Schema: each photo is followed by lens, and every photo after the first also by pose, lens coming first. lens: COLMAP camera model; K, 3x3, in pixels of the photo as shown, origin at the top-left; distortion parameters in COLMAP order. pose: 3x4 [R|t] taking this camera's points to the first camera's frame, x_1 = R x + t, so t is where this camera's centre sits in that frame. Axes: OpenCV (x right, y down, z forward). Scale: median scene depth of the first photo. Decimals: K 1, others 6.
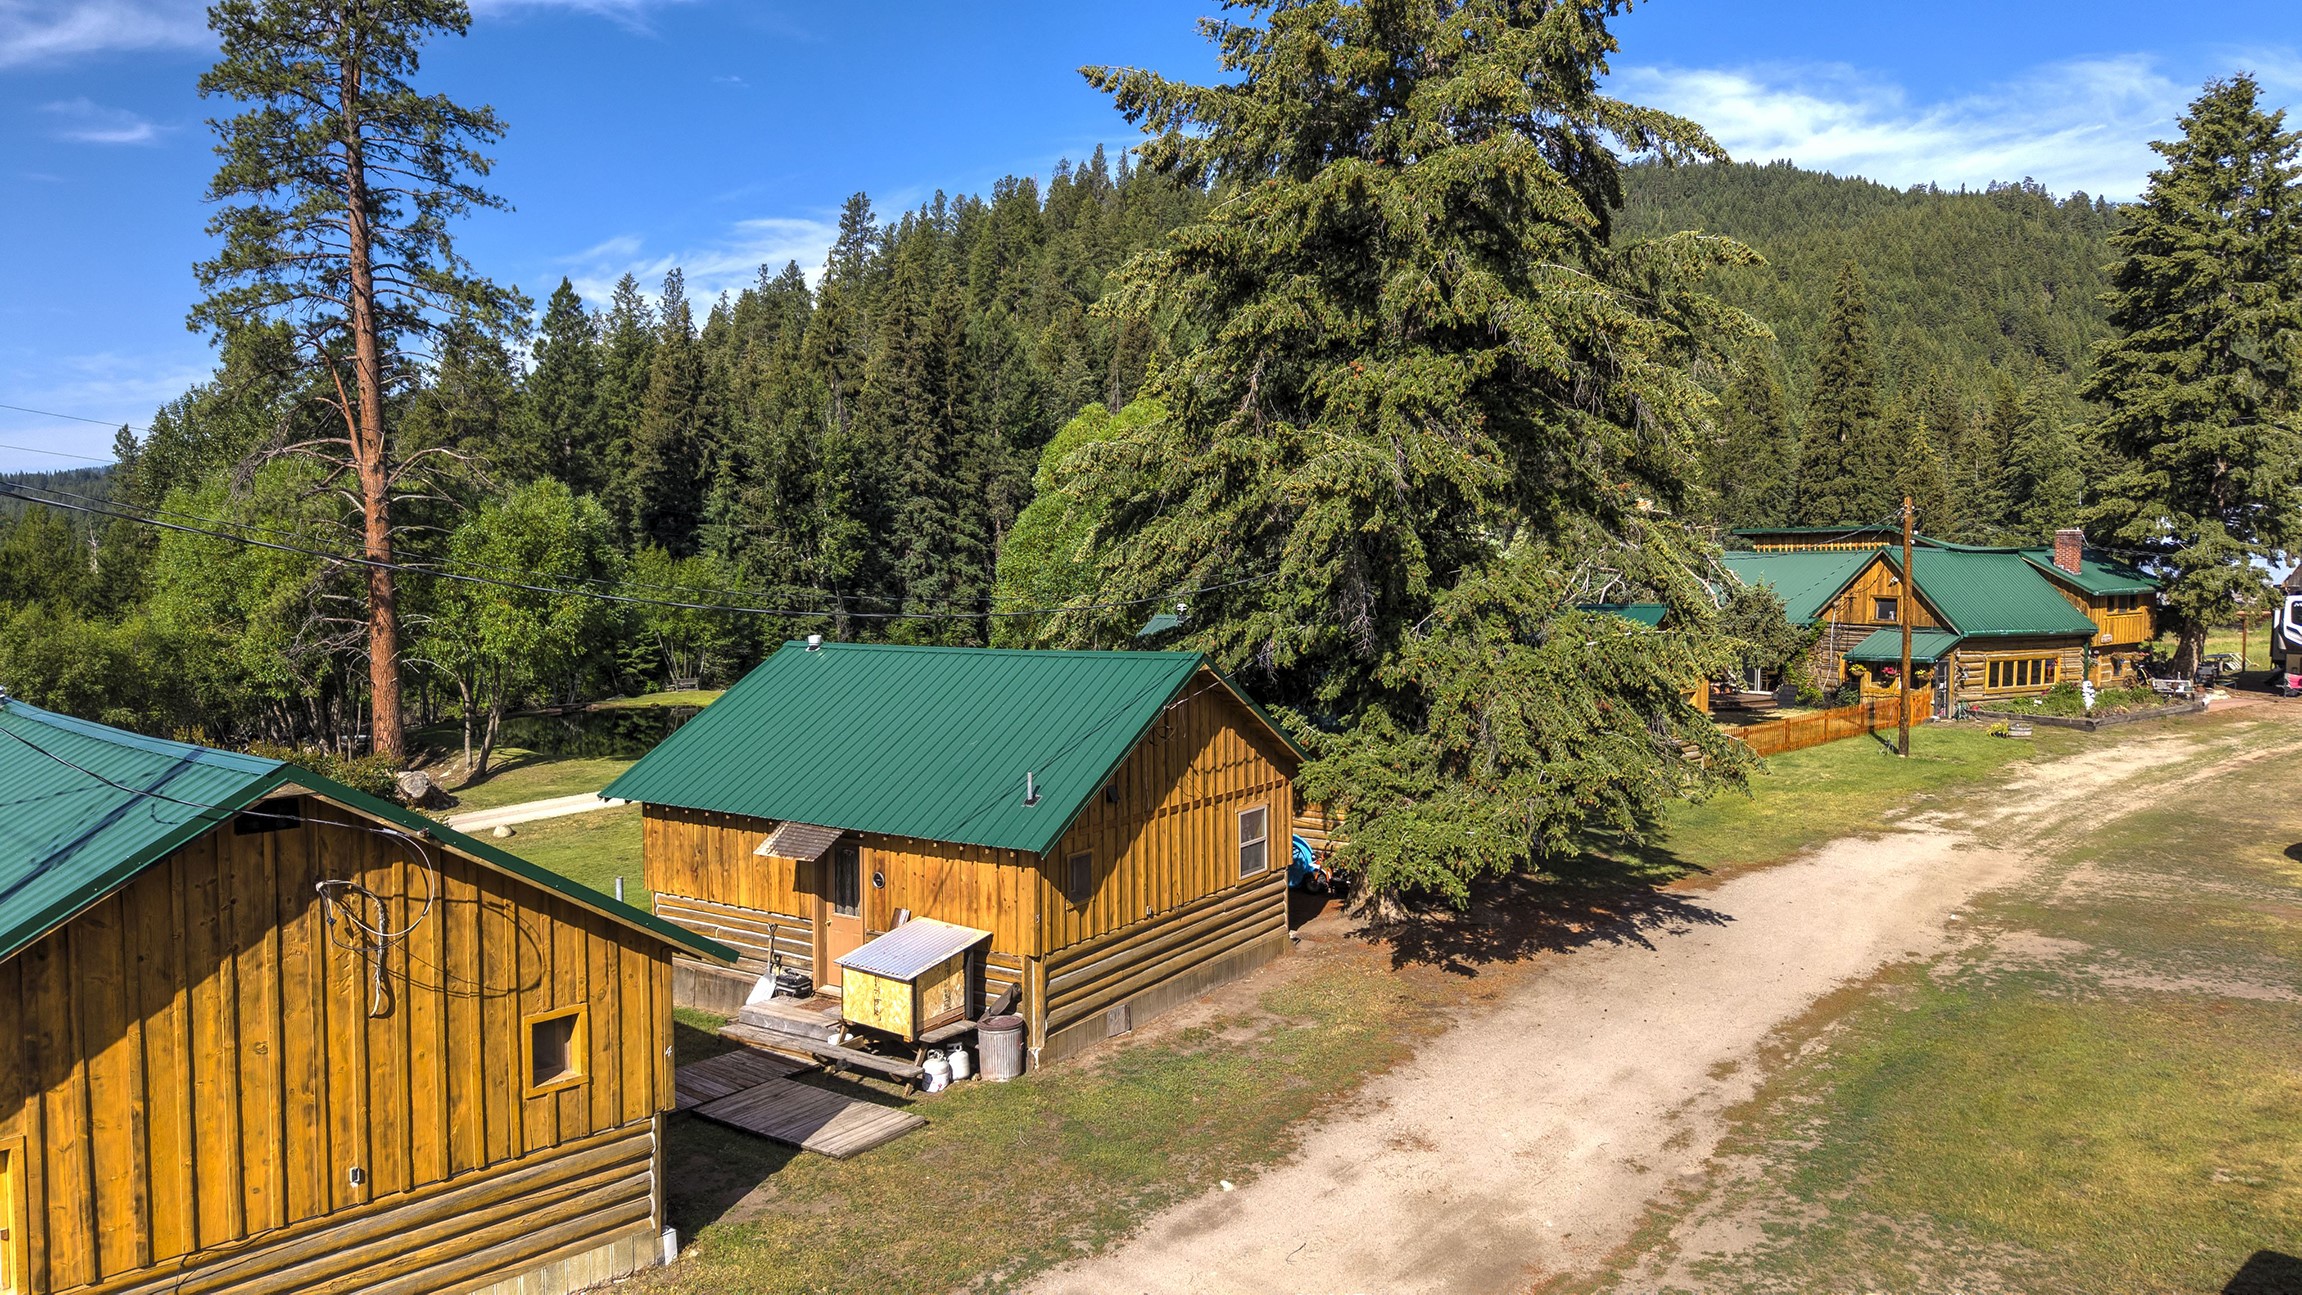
lens RADIAL K [[1540.8, 0, 1155.7], [0, 1540.8, 654.2], [0, 0, 1]] dist [0.024848, -0.028973]
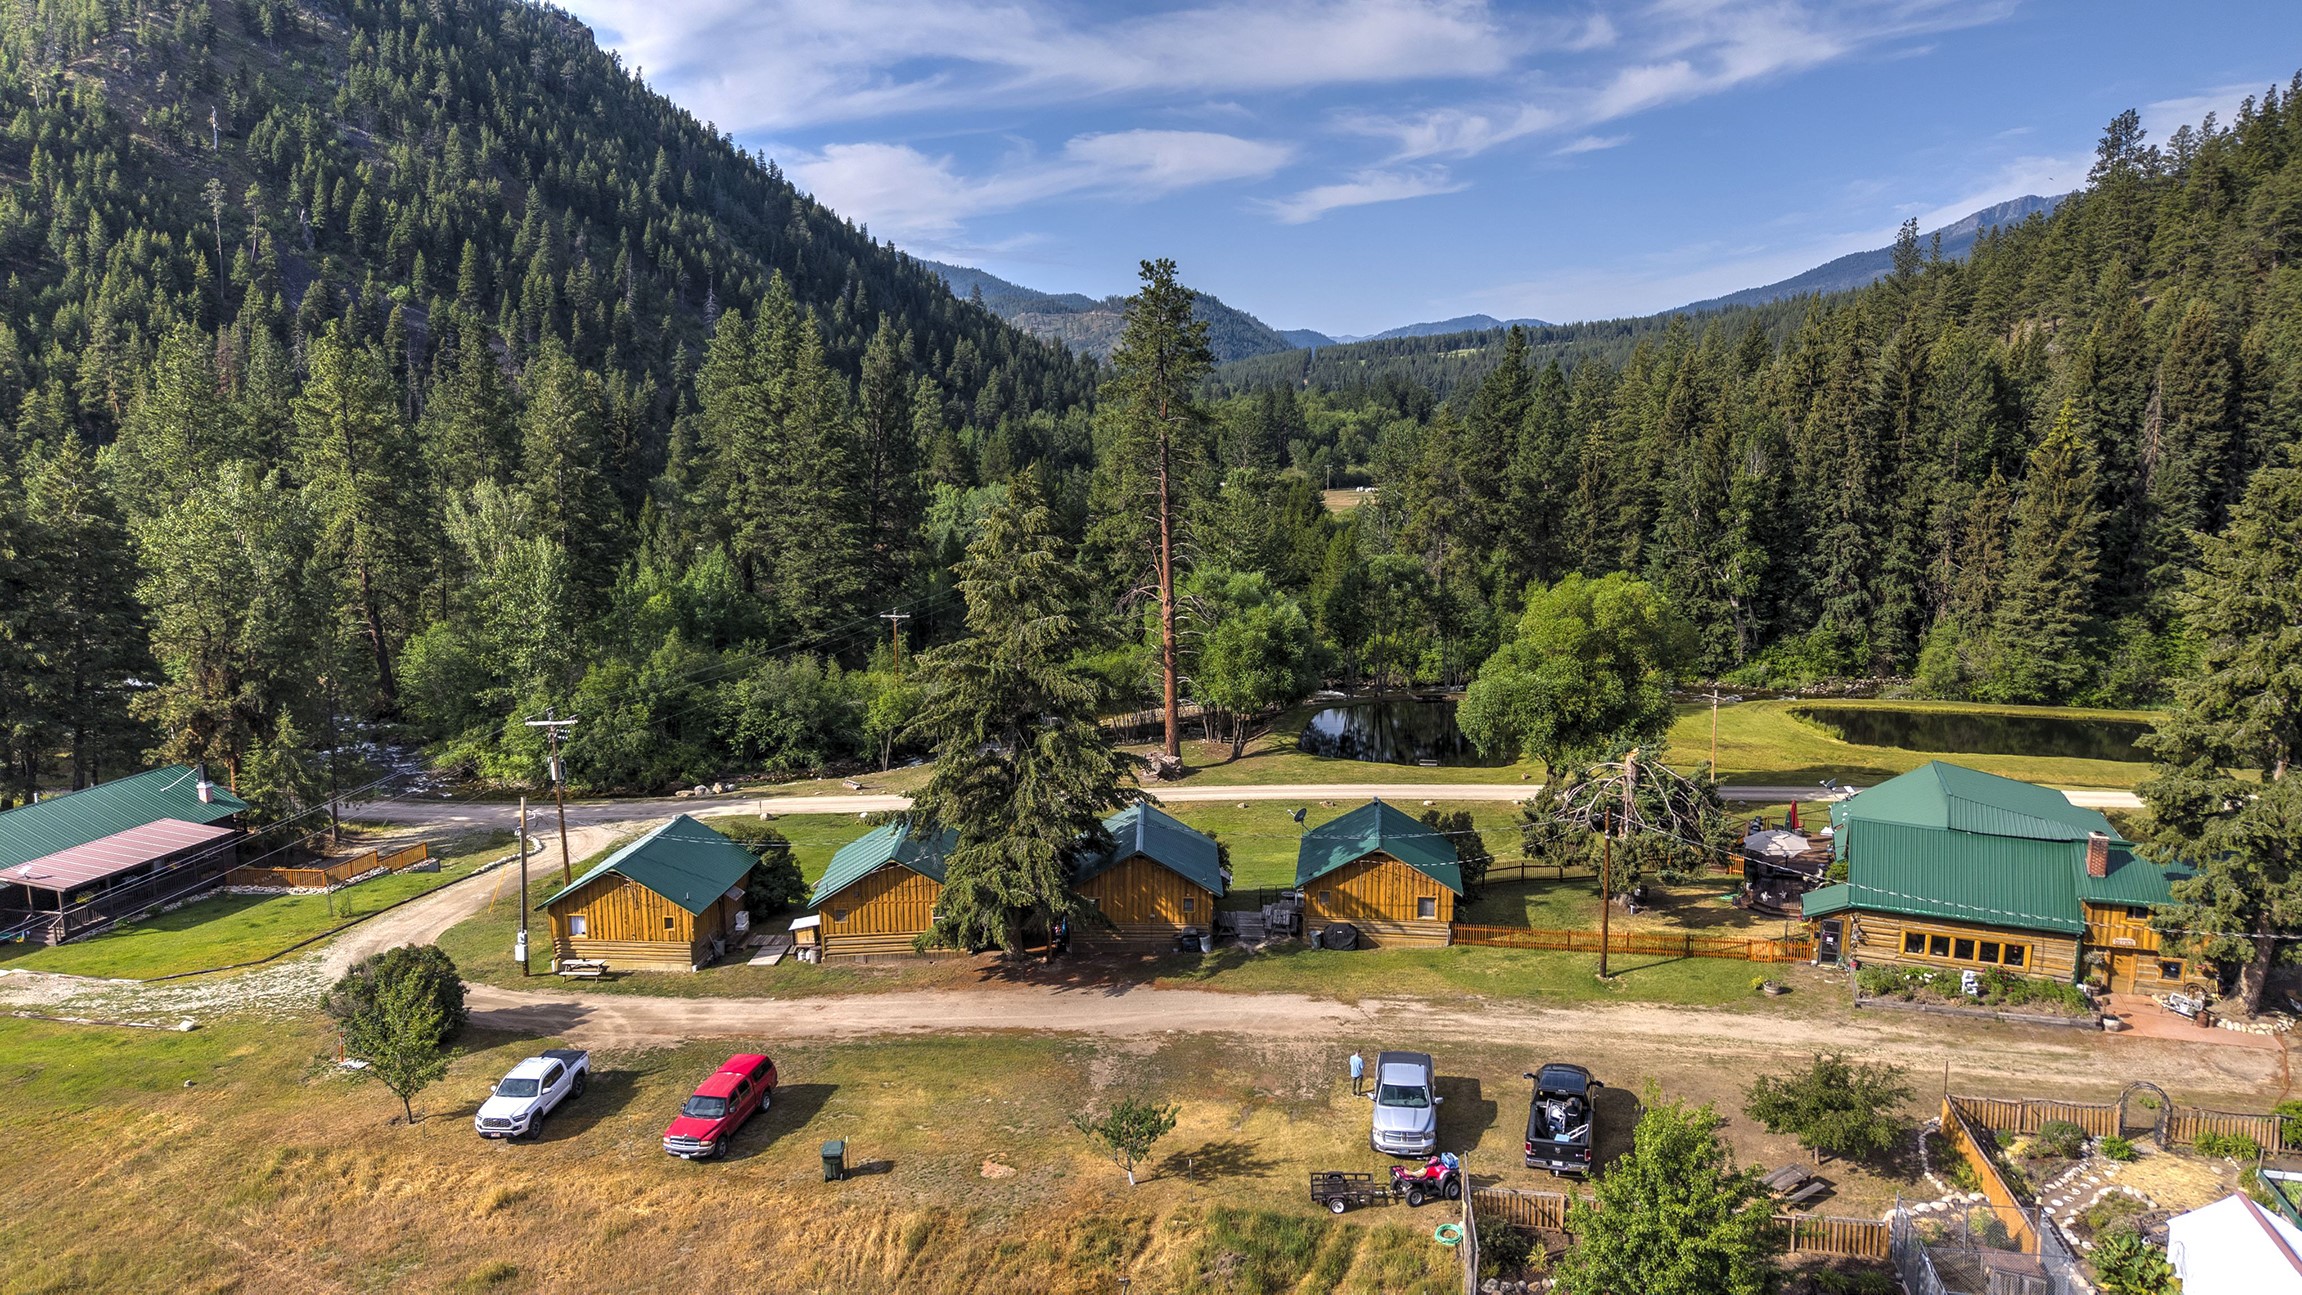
lens RADIAL K [[1540.8, 0, 1156.4], [0, 1540.8, 628.8], [0, 0, 1]] dist [0.024848, -0.028973]
pose [[0.587959, 0.124558, -0.799243, 1.015156], [-0.043349, 0.991505, 0.122632, -0.314496], [0.807728, -0.037456, 0.588364, -0.145878]]
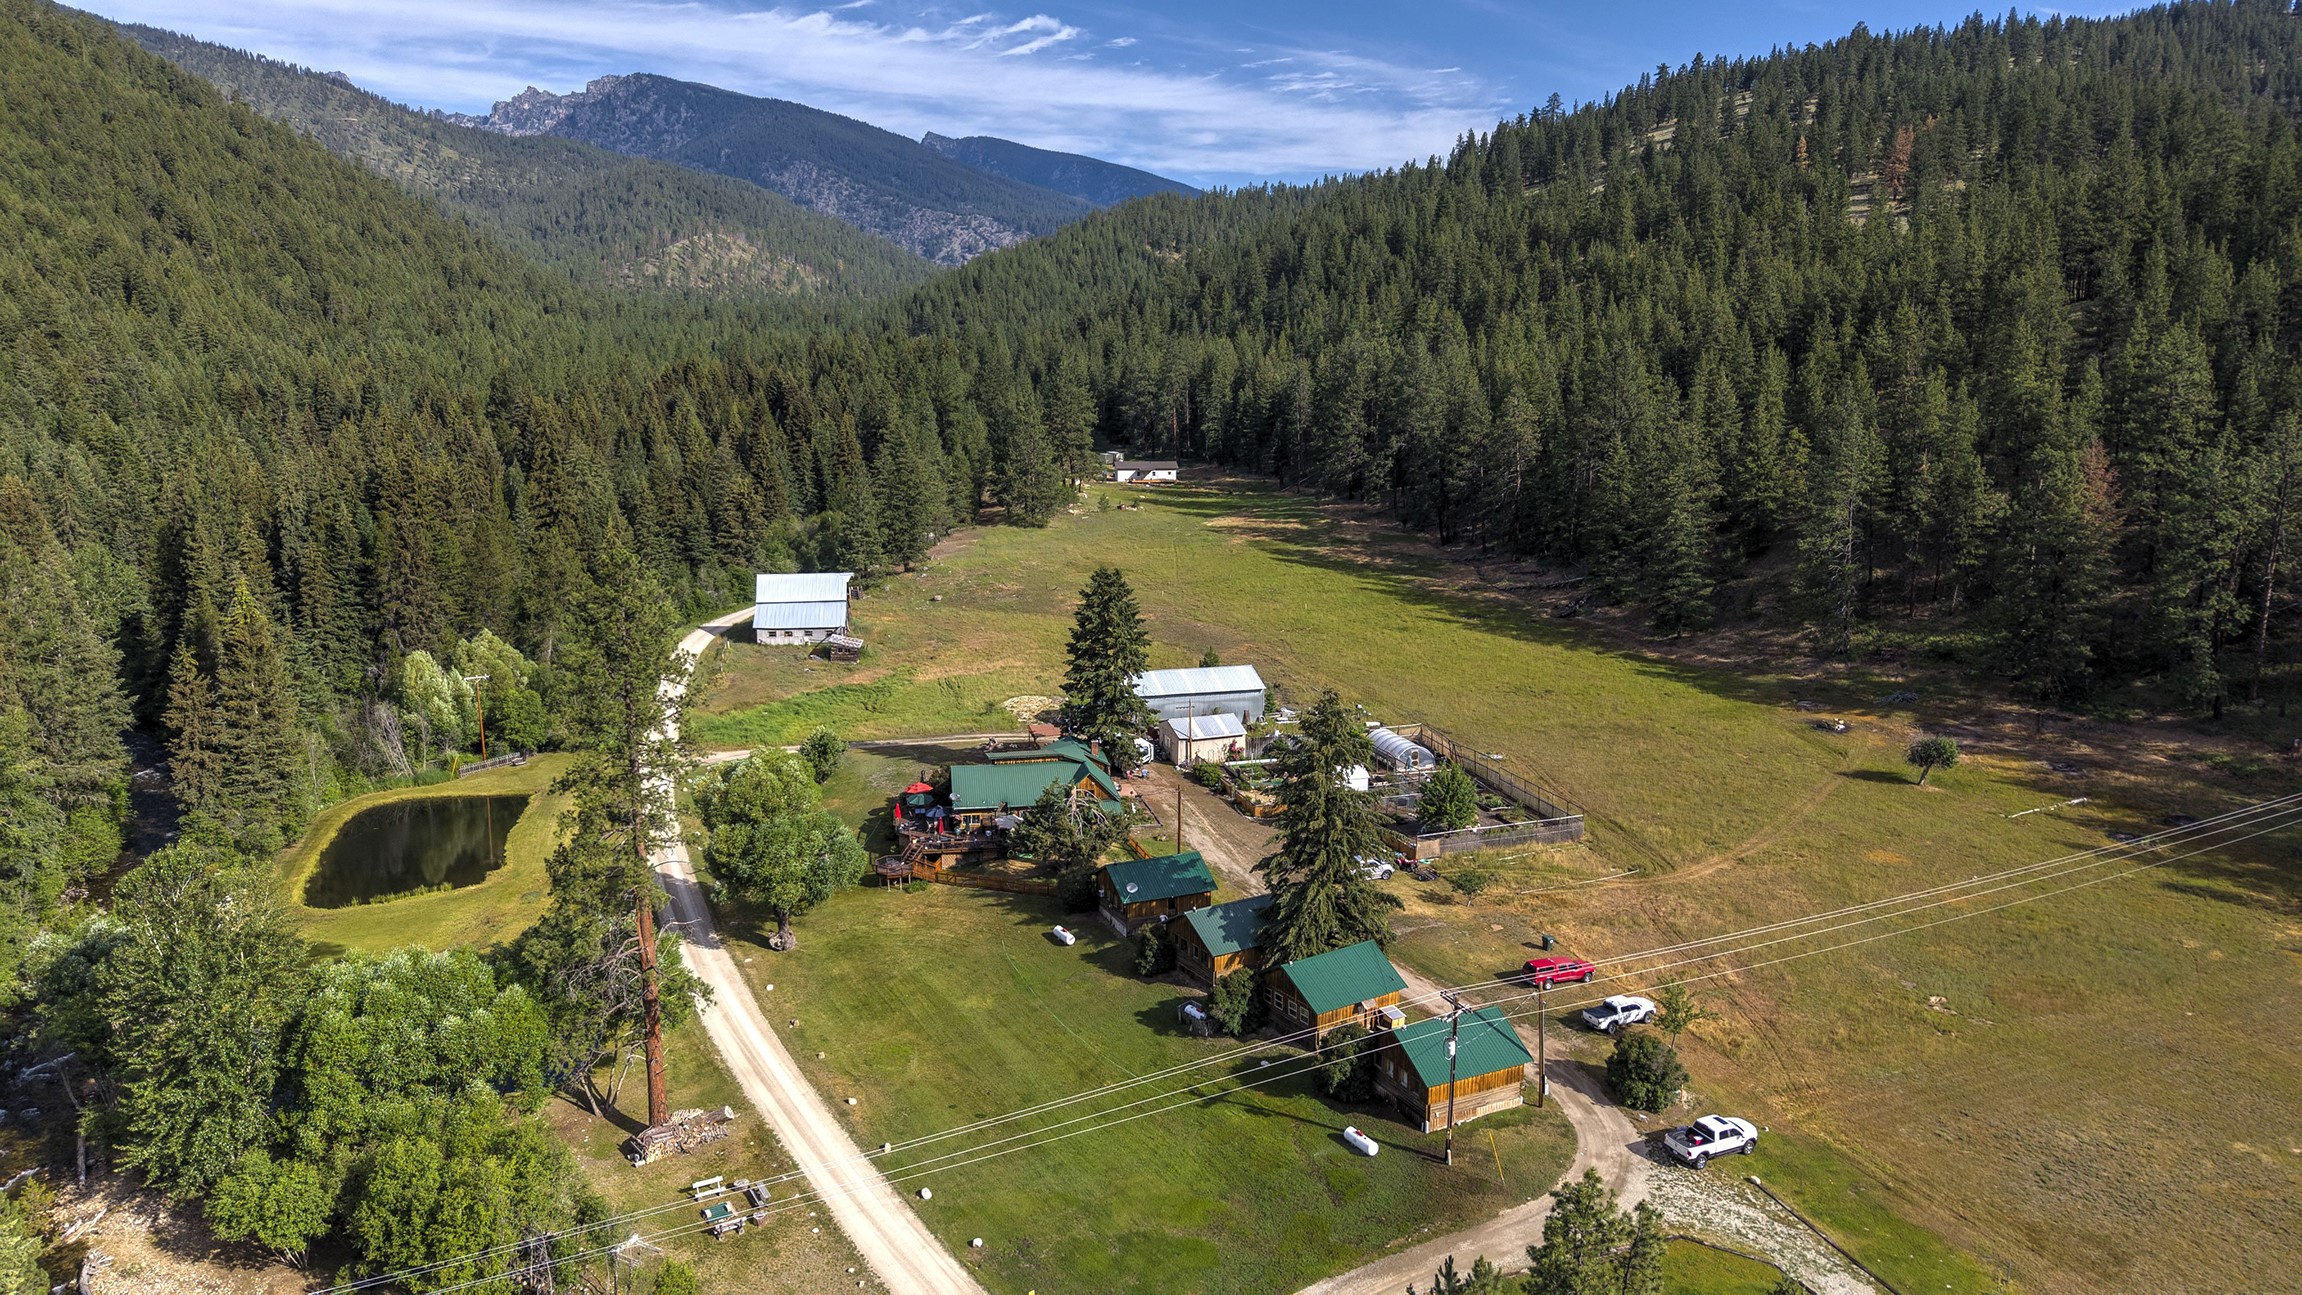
lens RADIAL K [[1540.8, 0, 1152.1], [0, 1540.8, 655.3], [0, 0, 1]] dist [0.024848, -0.028973]
pose [[0.385620, -0.181584, 0.904613, -1.674731], [0.049597, 0.983105, 0.176197, -0.663848], [-0.921324, -0.023079, 0.388110, -0.104591]]
